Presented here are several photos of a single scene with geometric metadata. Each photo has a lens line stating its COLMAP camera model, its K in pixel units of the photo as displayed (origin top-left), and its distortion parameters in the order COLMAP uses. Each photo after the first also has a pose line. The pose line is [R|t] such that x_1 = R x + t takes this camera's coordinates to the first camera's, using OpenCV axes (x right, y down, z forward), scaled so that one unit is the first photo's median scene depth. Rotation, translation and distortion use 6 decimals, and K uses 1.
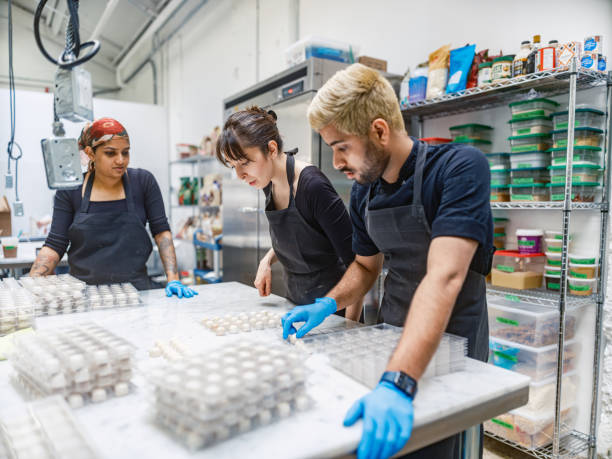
lens RADIAL K [[482.9, 0, 306.0], [0, 482.9, 229.5], [0, 0, 1]] dist [-0.011204, -0.008315]
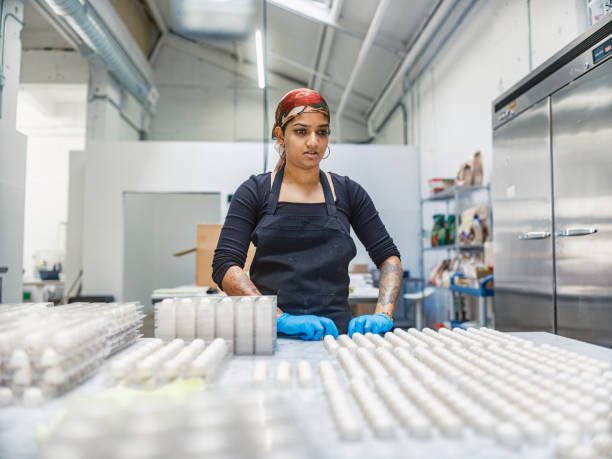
lens RADIAL K [[482.9, 0, 306.0], [0, 482.9, 229.5], [0, 0, 1]] dist [-0.011204, -0.008315]
pose [[0.876140, -0.027741, -0.481258, -0.042039], [-0.028834, 0.993540, -0.109762, 0.020967], [0.481194, 0.110043, 0.869680, 0.127230]]
